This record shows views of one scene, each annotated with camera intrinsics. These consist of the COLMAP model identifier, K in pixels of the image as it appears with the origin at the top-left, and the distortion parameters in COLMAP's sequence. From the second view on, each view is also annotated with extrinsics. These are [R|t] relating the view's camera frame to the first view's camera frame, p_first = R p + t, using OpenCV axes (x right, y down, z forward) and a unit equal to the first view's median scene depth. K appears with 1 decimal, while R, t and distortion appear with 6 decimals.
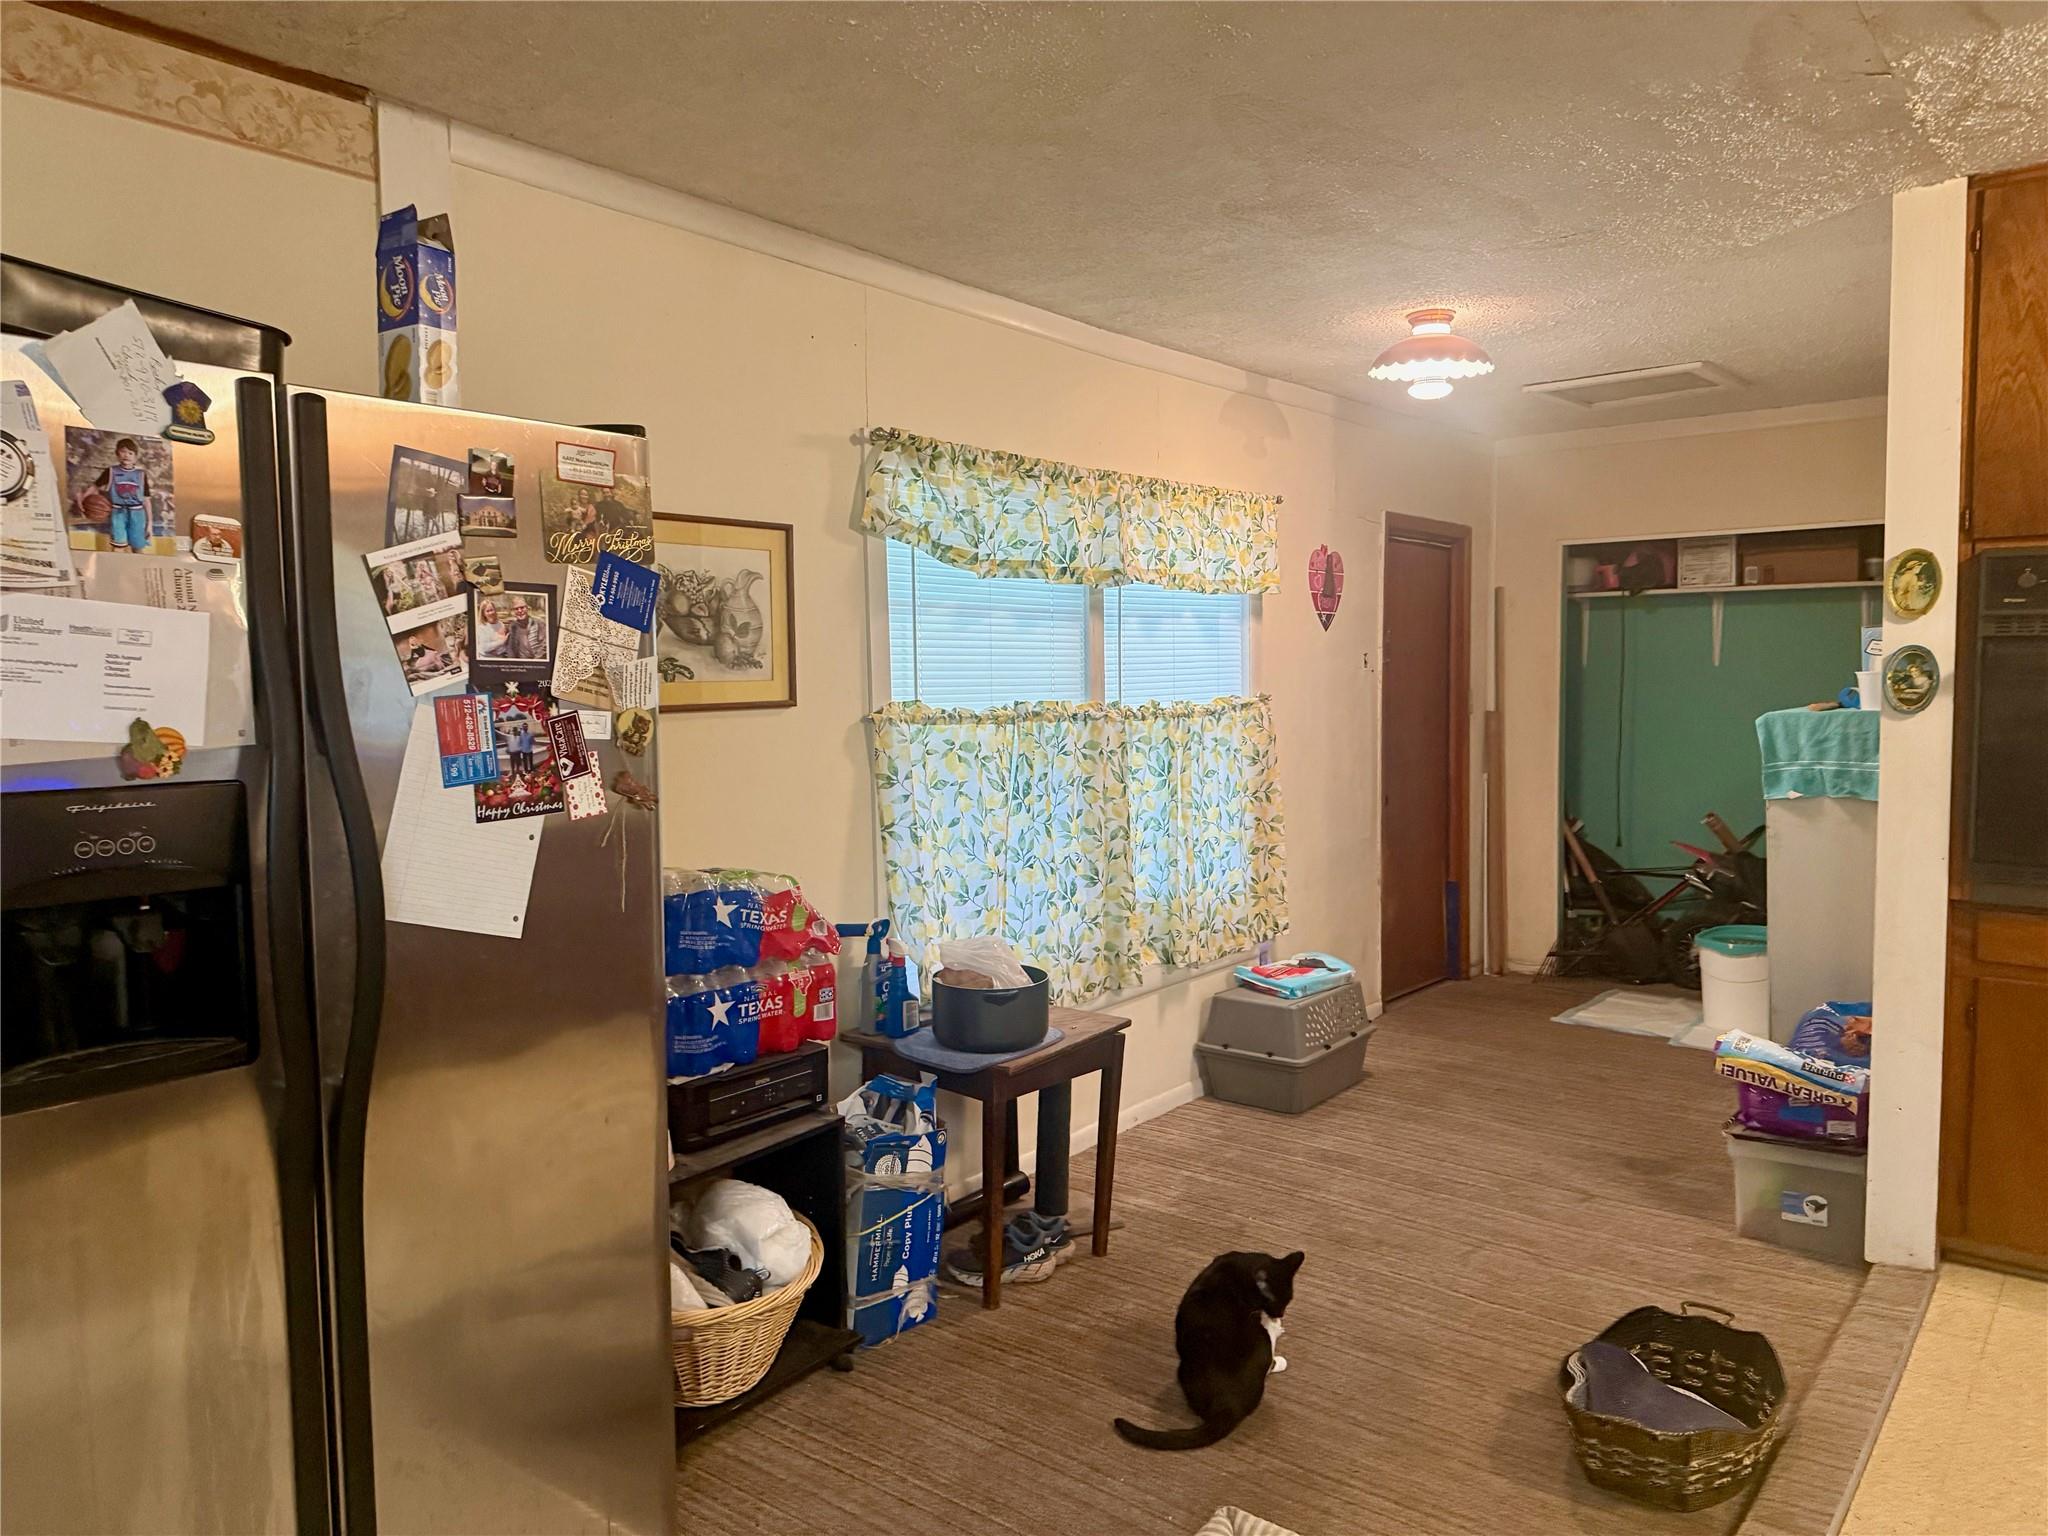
lens RADIAL K [[1426.8, 0, 1034.6], [0, 1426.8, 764.3], [0, 0, 1]] dist [0.037046, -0.052732]
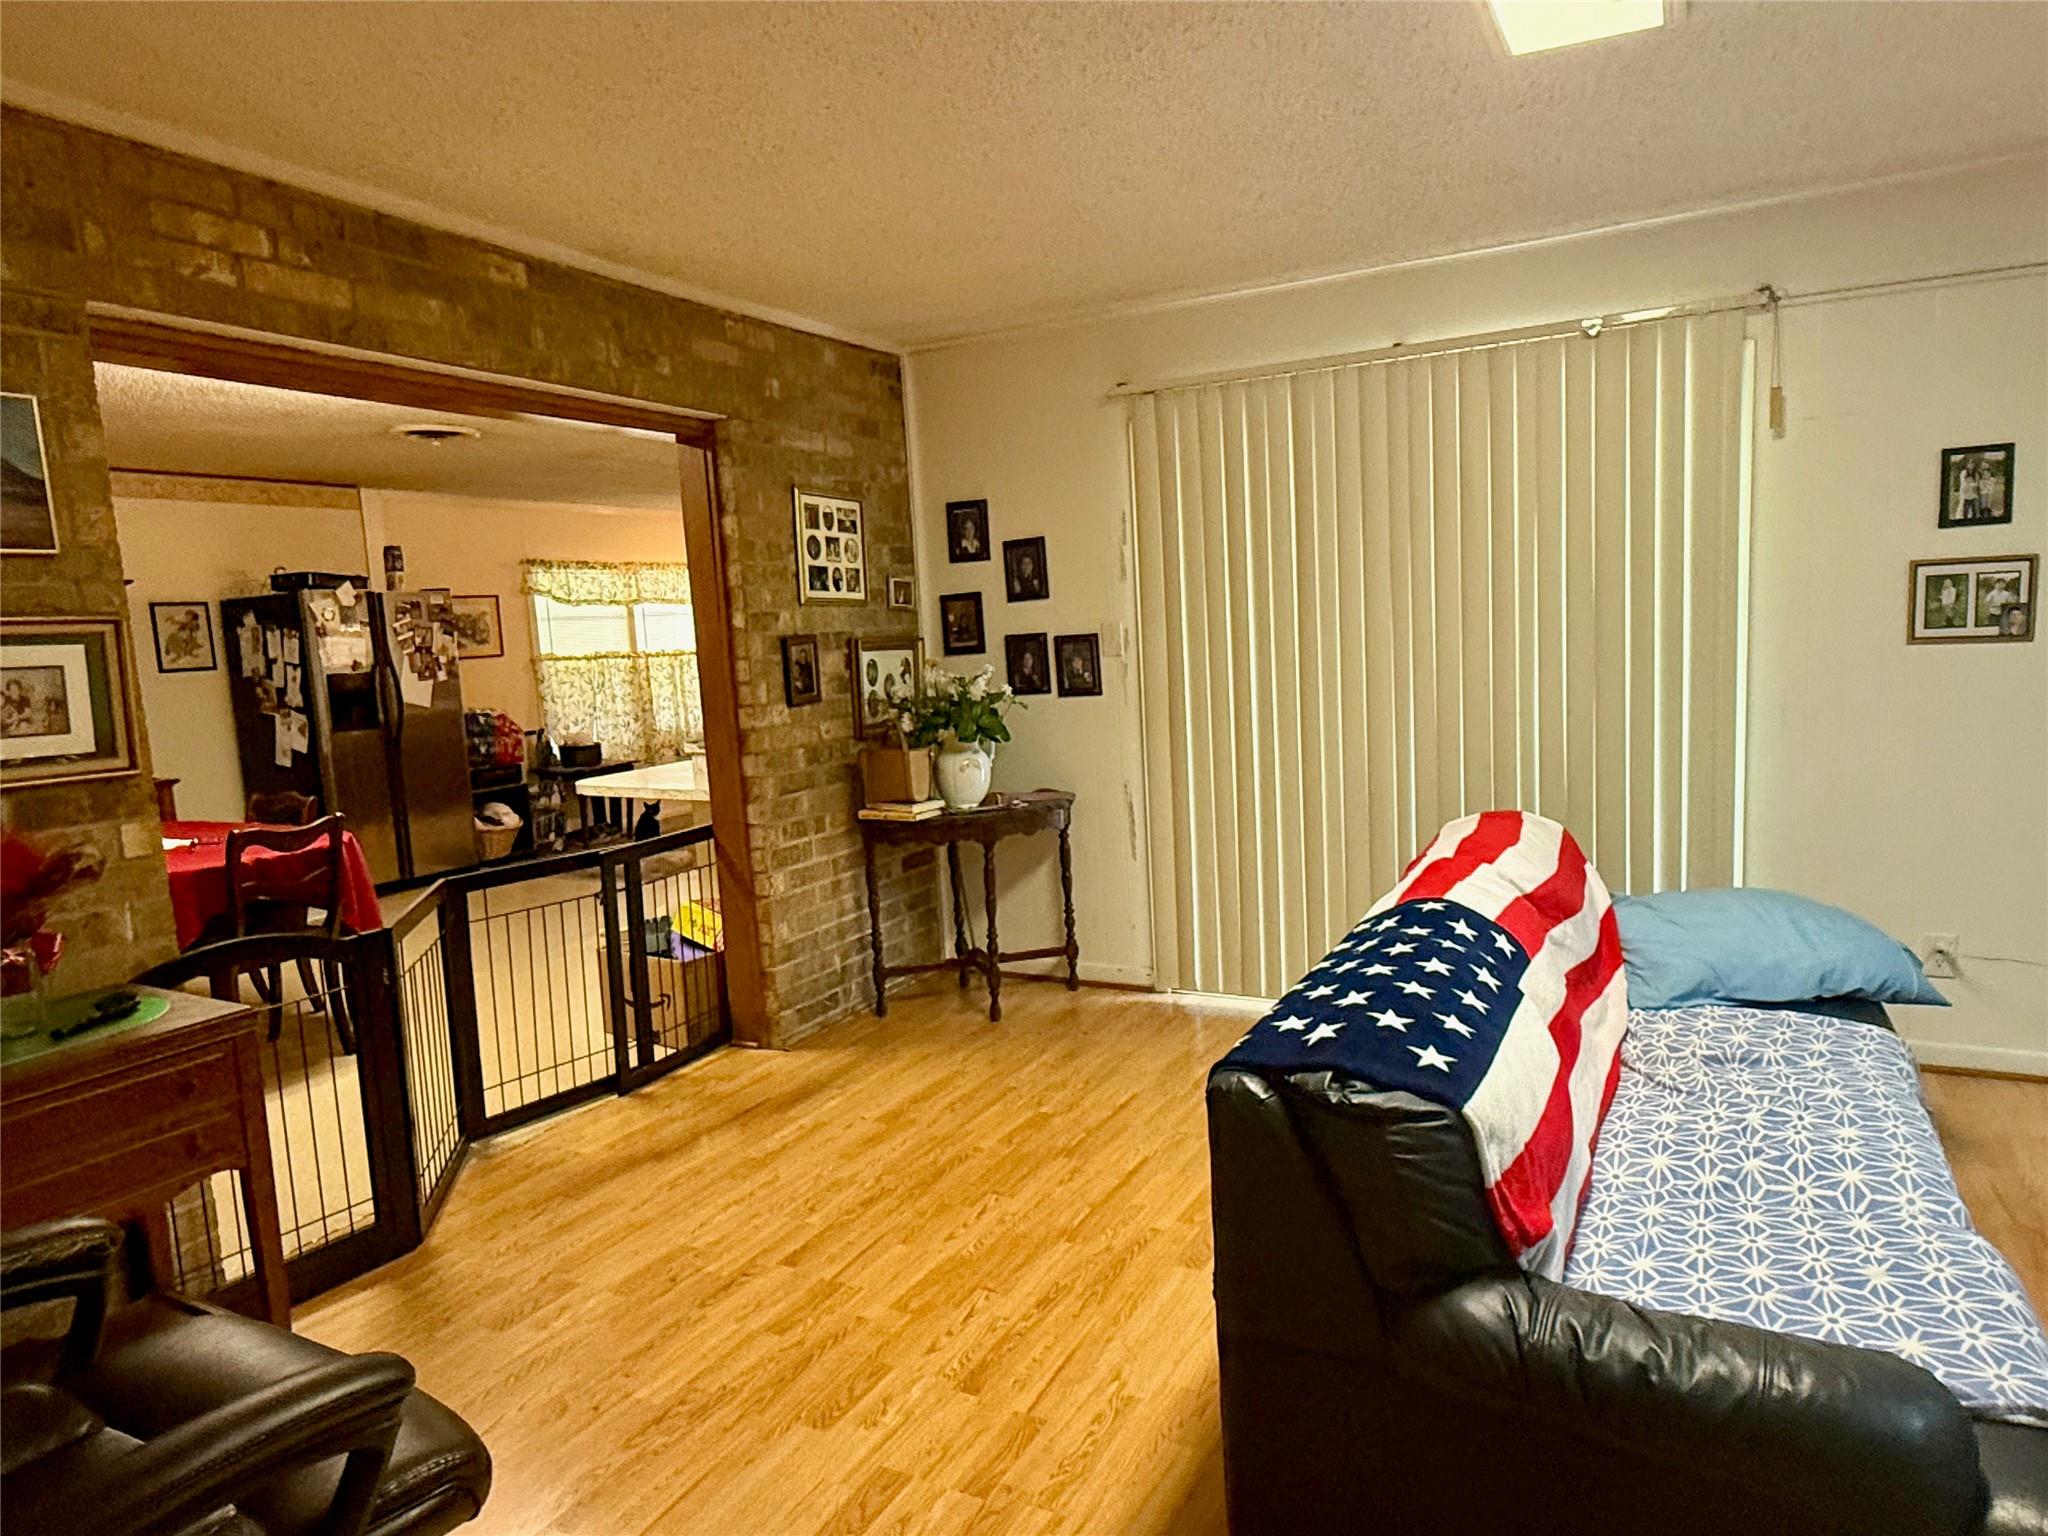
lens RADIAL K [[1264.6, 0, 1005.9], [0, 1264.6, 772.7], [0, 0, 1]] dist [0.001382, 0.001685]
pose [[0.985608, -0.063846, 0.156526, 0.397907], [0.056227, 0.997030, 0.052637, 0.111320], [-0.159422, -0.043079, 0.986270, -1.624860]]
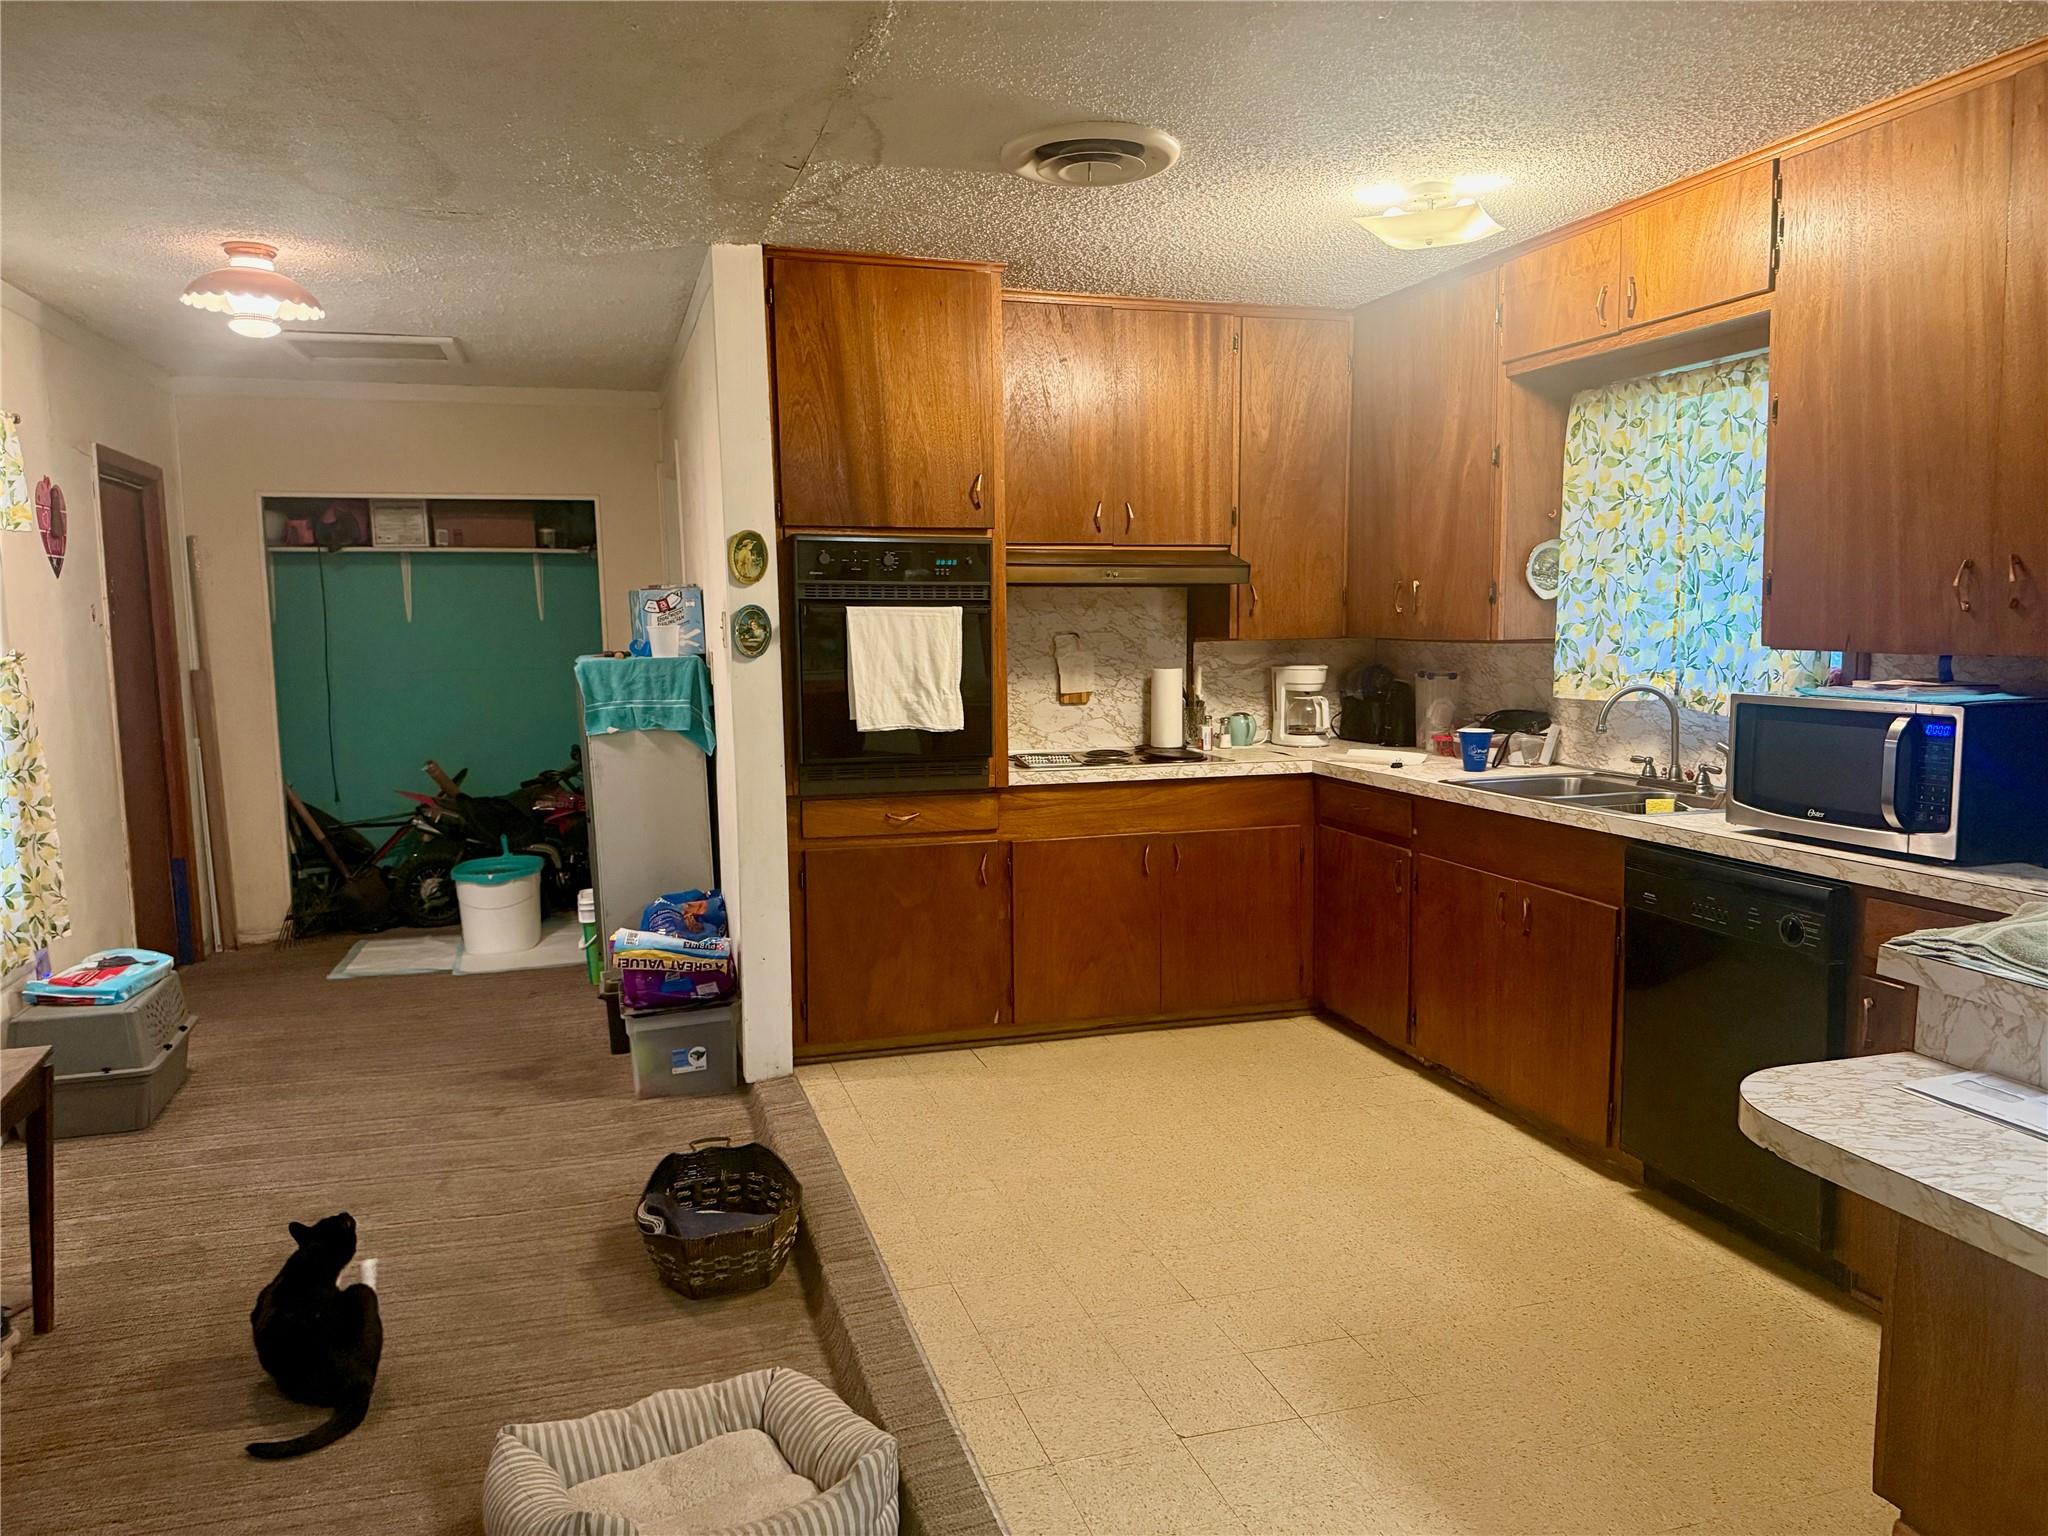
lens RADIAL K [[1426.8, 0, 1030.4], [0, 1426.8, 767.2], [0, 0, 1]] dist [0.037046, -0.052732]
pose [[0.559607, -0.082142, 0.824678, -0.278919], [0.057083, 0.996533, 0.060524, -0.000190], [-0.826790, 0.013206, 0.562355, 0.056130]]
